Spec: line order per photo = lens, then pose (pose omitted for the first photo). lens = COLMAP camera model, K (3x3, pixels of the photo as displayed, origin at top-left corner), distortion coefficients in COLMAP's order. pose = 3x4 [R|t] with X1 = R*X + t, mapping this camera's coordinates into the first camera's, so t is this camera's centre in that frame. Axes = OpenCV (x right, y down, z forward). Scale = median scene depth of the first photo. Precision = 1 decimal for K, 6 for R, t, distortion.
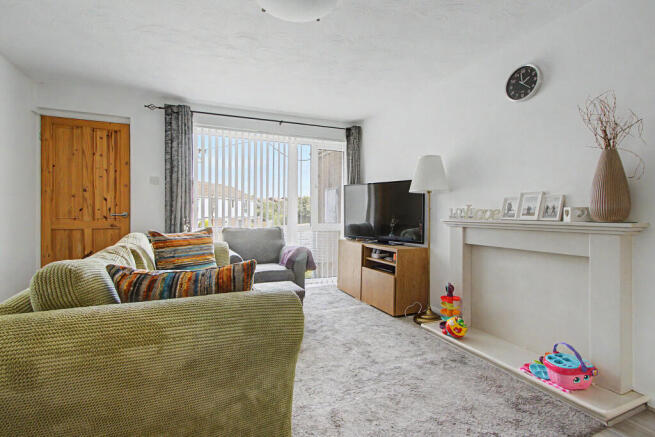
lens RADIAL K [[312.5, 0, 324.1], [0, 312.5, 211.2], [0, 0, 1]] dist [0.011081, 0.000620]
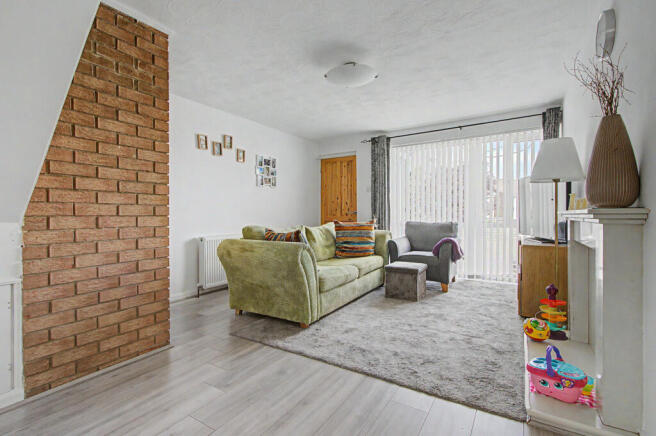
lens RADIAL K [[313.0, 0, 324.6], [0, 313.0, 210.7], [0, 0, 1]] dist [0.011081, 0.000620]
pose [[0.558637, -0.016355, -0.829251, 0.653915], [0.009083, 0.999866, -0.013600, 0.025120], [0.829362, 0.000065, 0.558711, -0.016547]]
